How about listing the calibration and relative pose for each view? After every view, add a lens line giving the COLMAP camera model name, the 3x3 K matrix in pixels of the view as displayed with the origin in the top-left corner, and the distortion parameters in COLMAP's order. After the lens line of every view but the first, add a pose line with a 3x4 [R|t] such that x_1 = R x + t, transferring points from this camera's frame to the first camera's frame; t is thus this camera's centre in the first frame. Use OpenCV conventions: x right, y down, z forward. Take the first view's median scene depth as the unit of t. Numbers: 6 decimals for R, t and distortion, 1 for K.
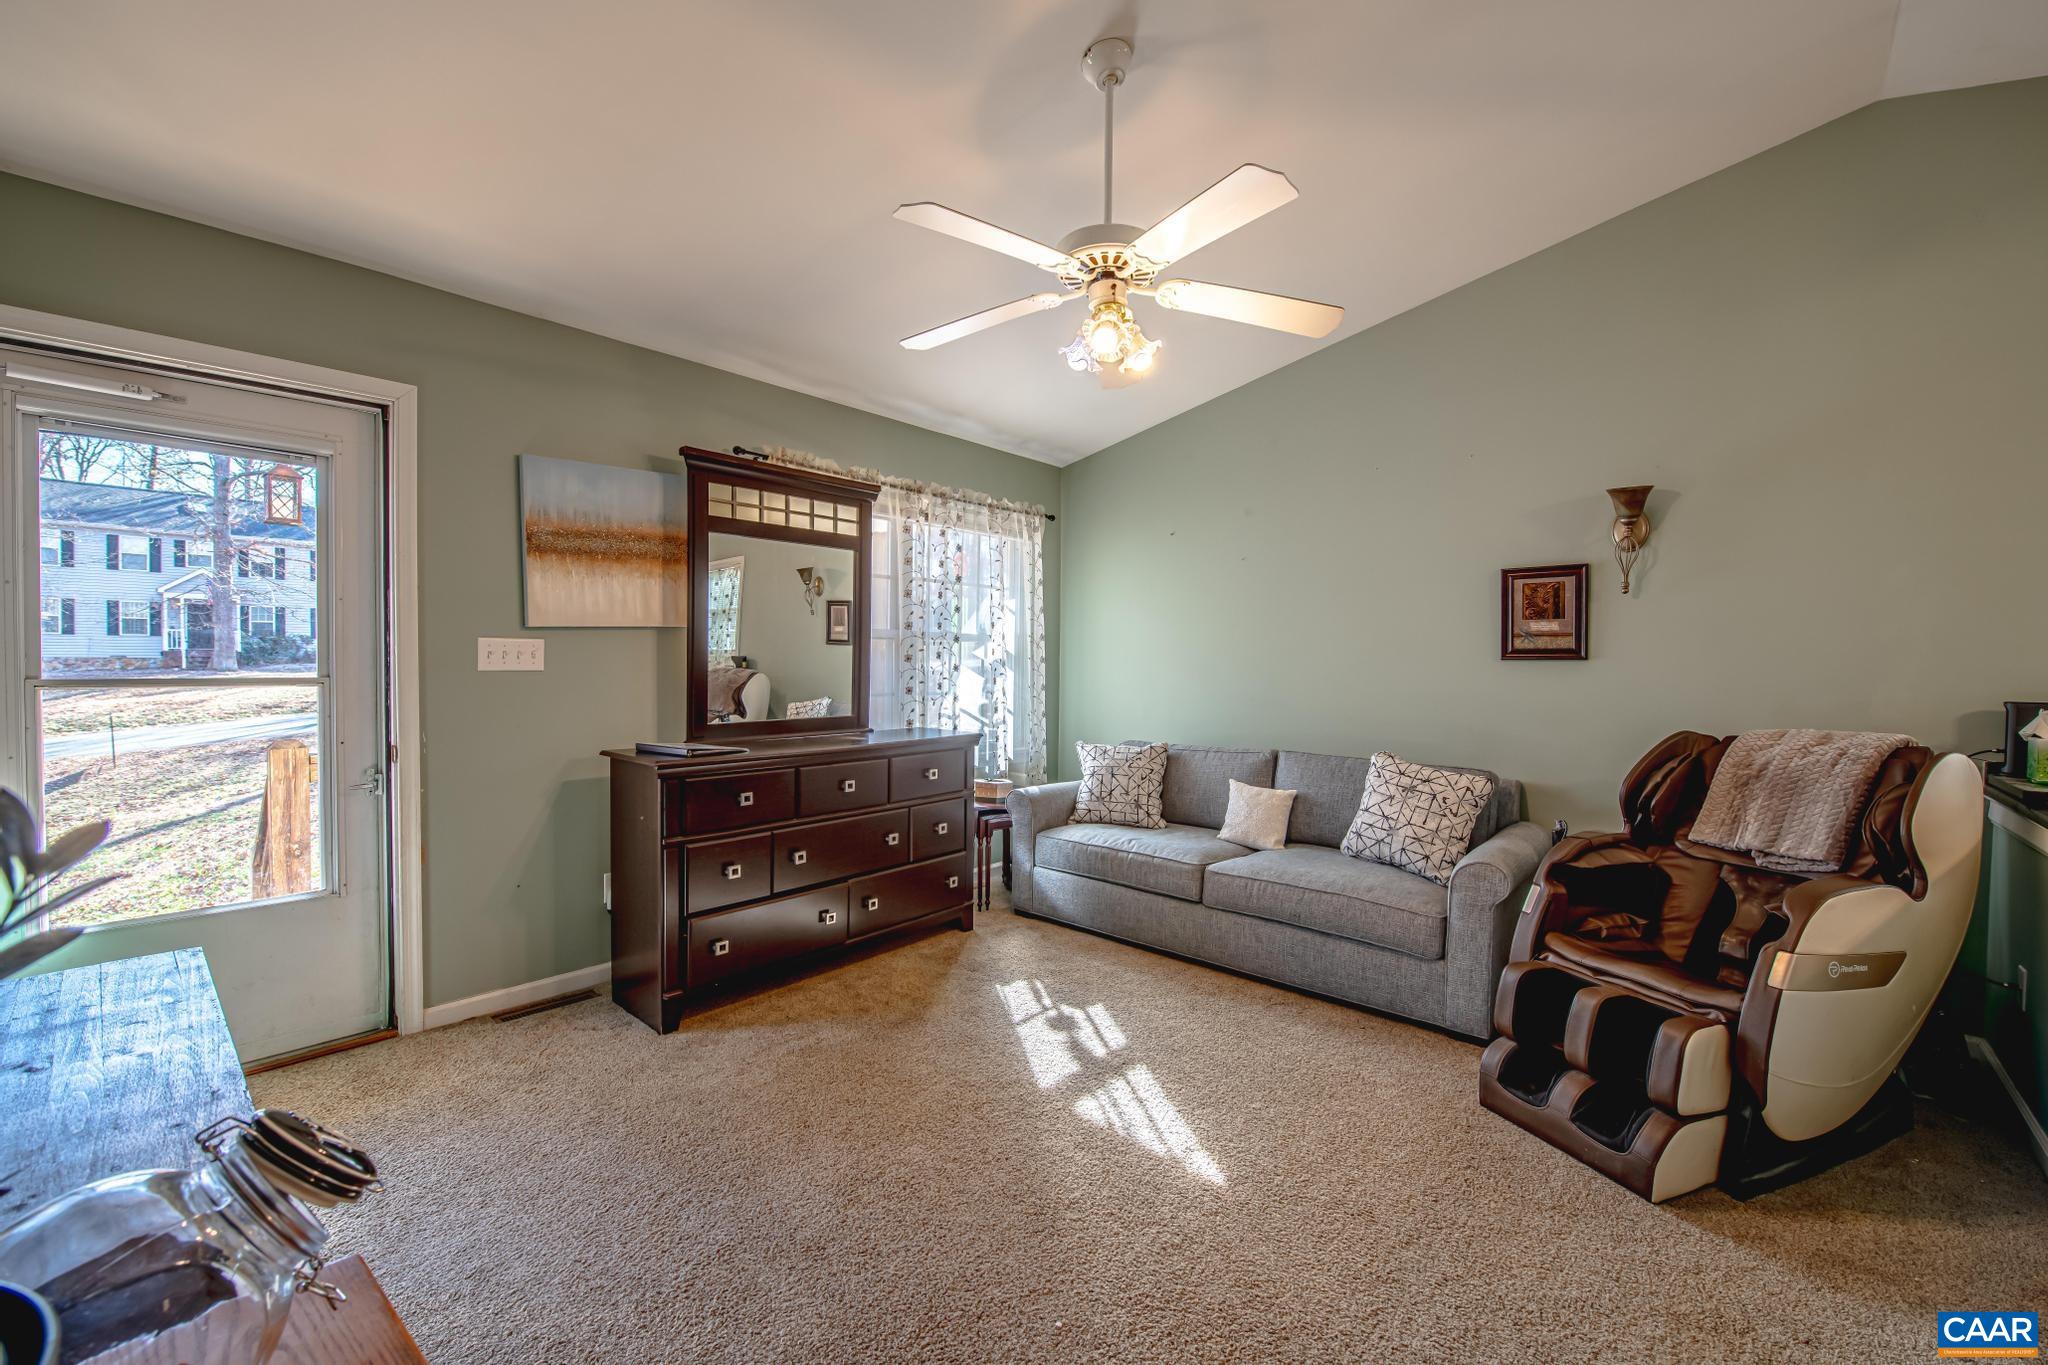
lens RADIAL K [[825.7, 0, 1014.6], [0, 825.7, 676.5], [0, 0, 1]] dist [-0.013551, -0.002781]
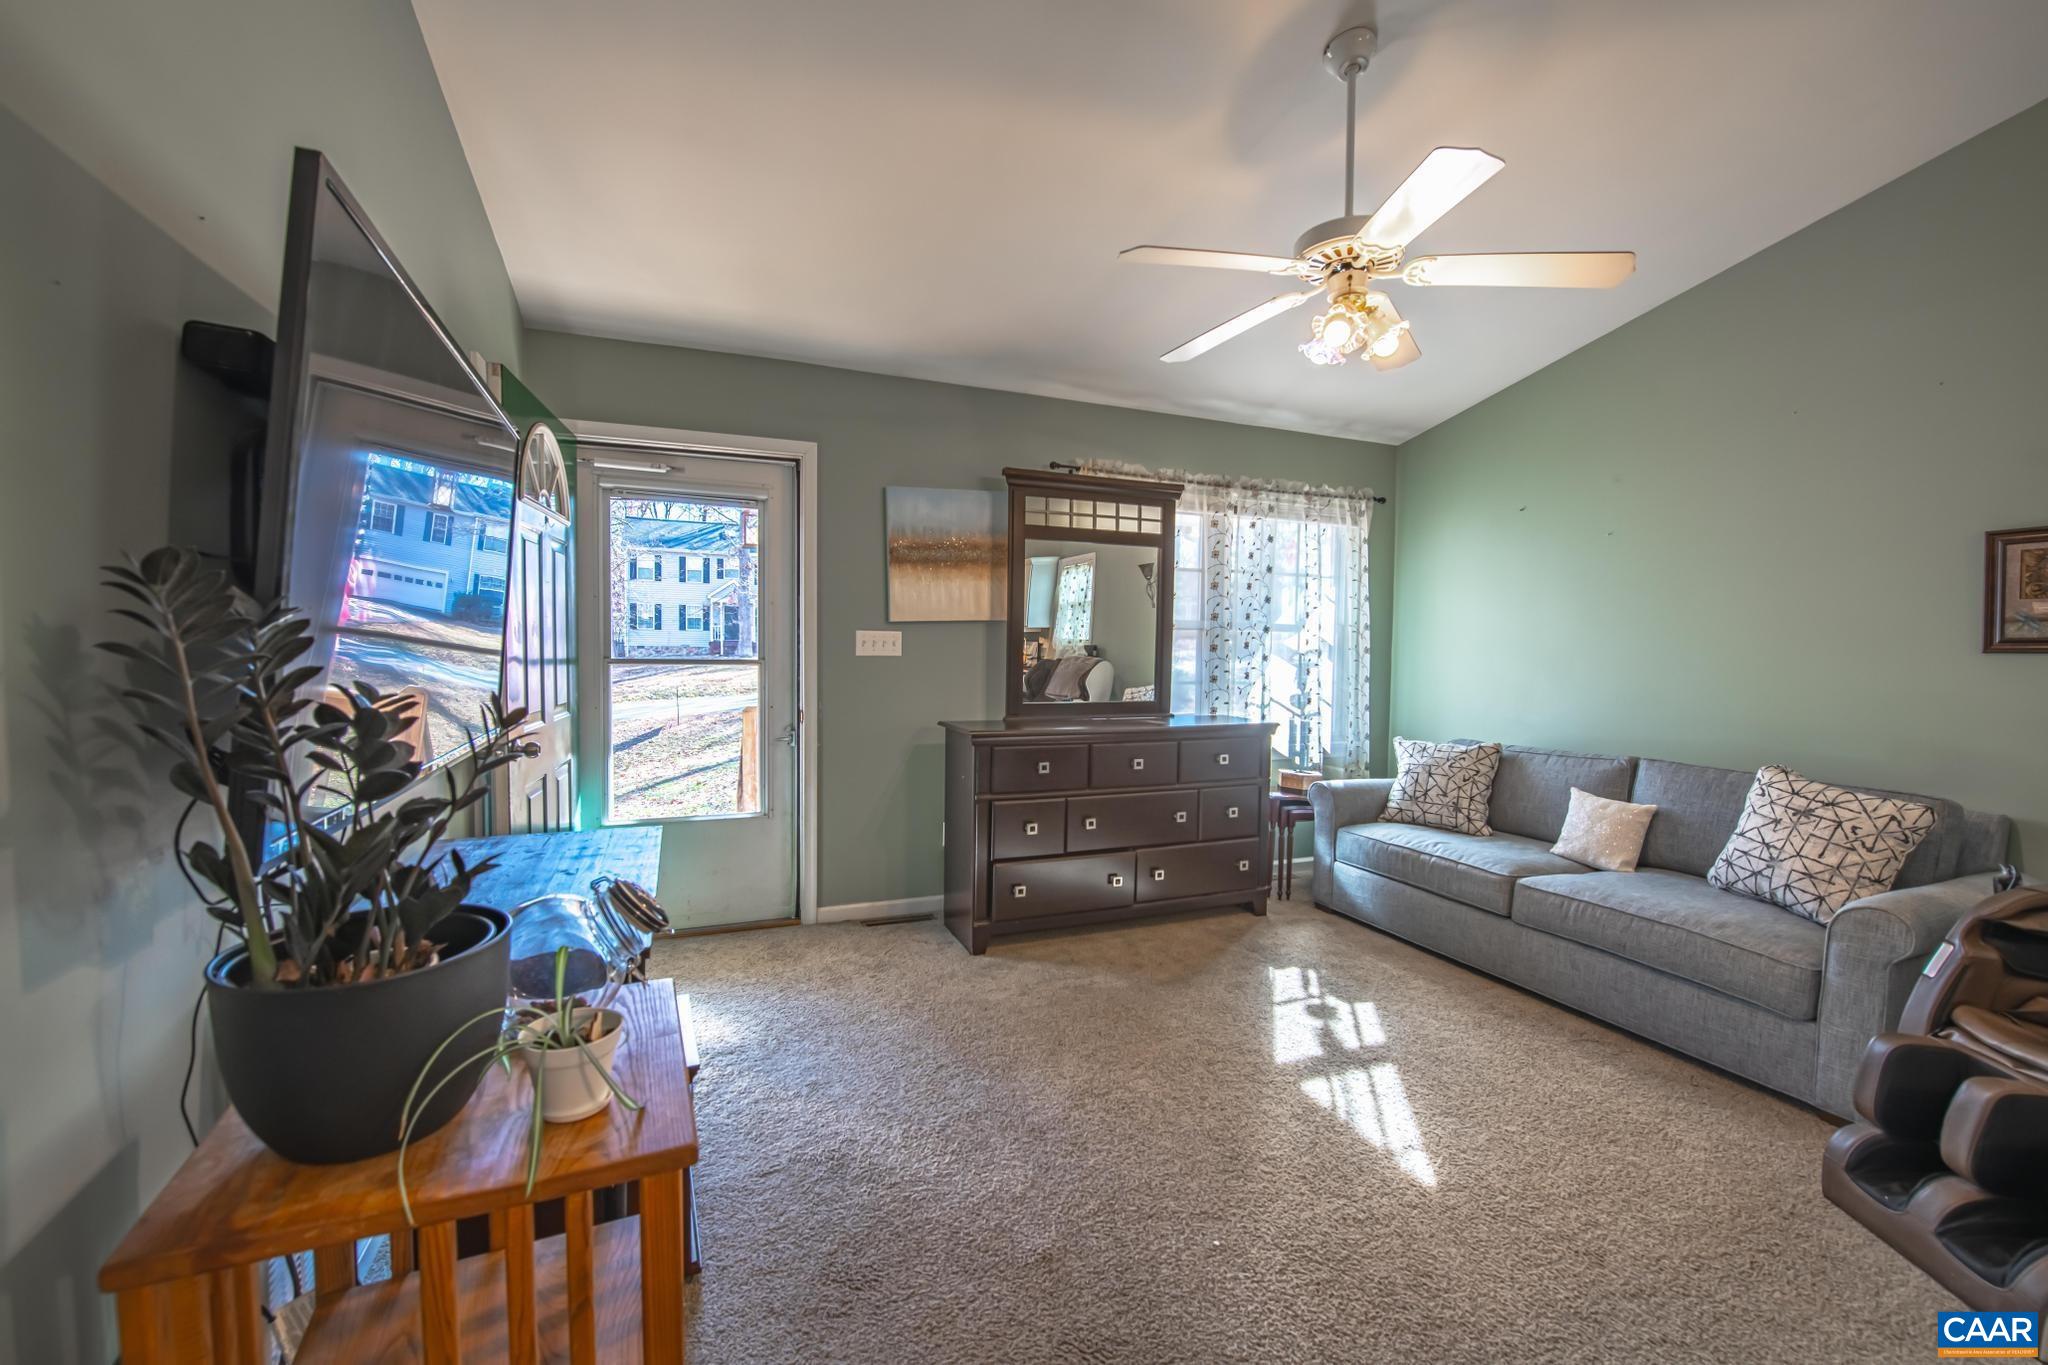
lens RADIAL K [[825.7, 0, 1006.6], [0, 825.7, 677.9], [0, 0, 1]] dist [-0.013551, -0.002781]
pose [[0.892945, 0.019799, -0.449730, 0.144821], [-0.014154, 0.999773, 0.015910, 0.003455], [0.449943, -0.007842, 0.893023, -0.061711]]
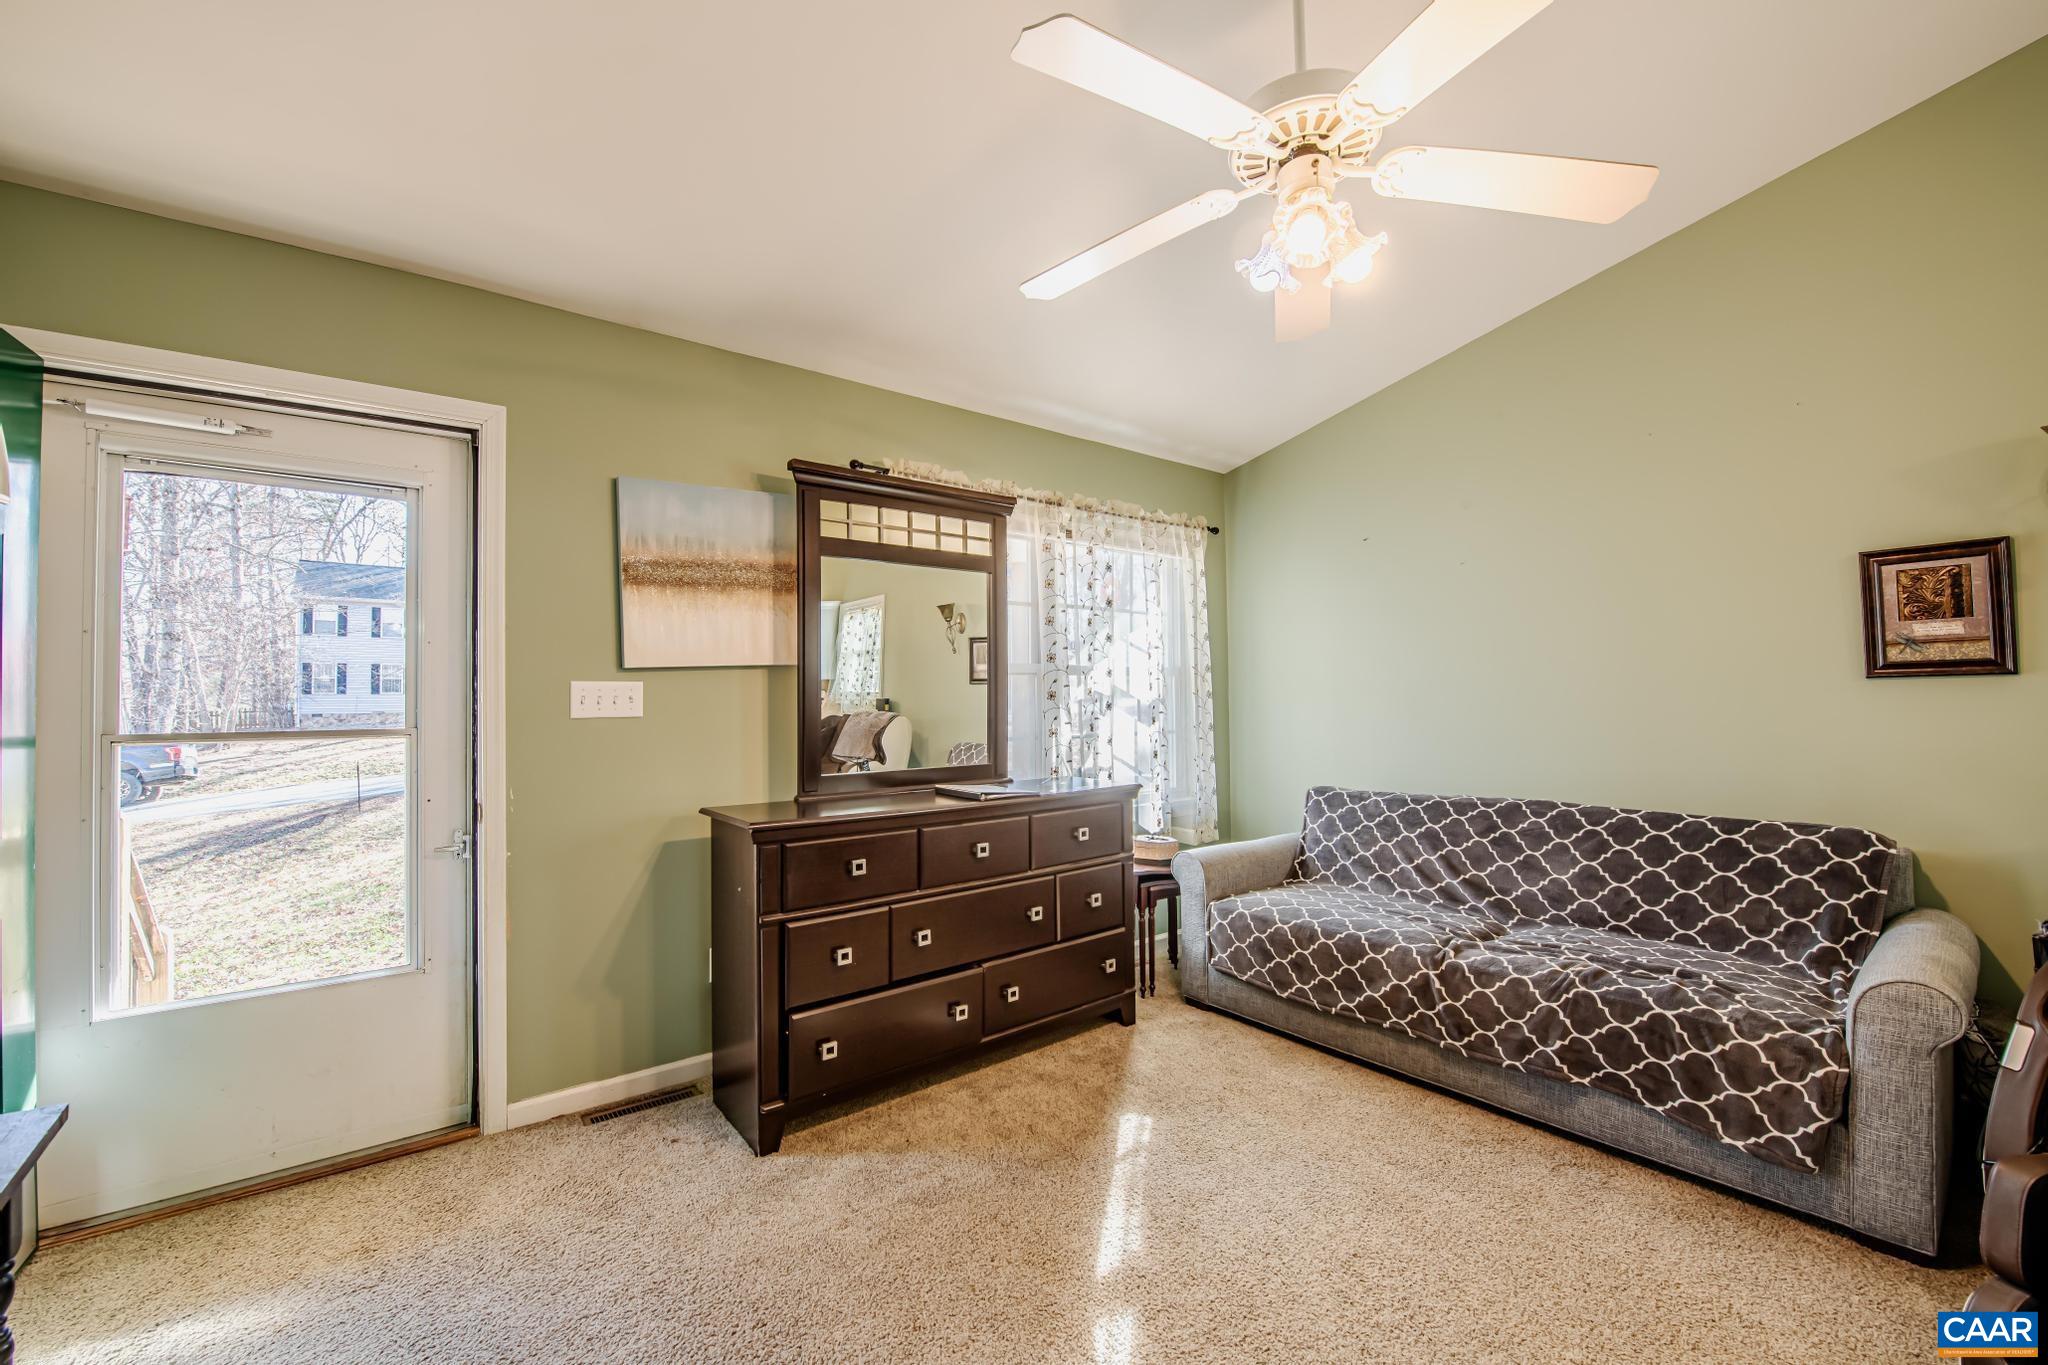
lens RADIAL K [[825.7, 0, 1021.6], [0, 825.7, 676.6], [0, 0, 1]] dist [-0.013551, -0.002781]
pose [[0.984380, -0.026130, -0.174107, -0.012942], [0.017493, 0.998548, -0.050958, 0.001677], [0.175186, 0.047116, 0.983407, 0.195464]]
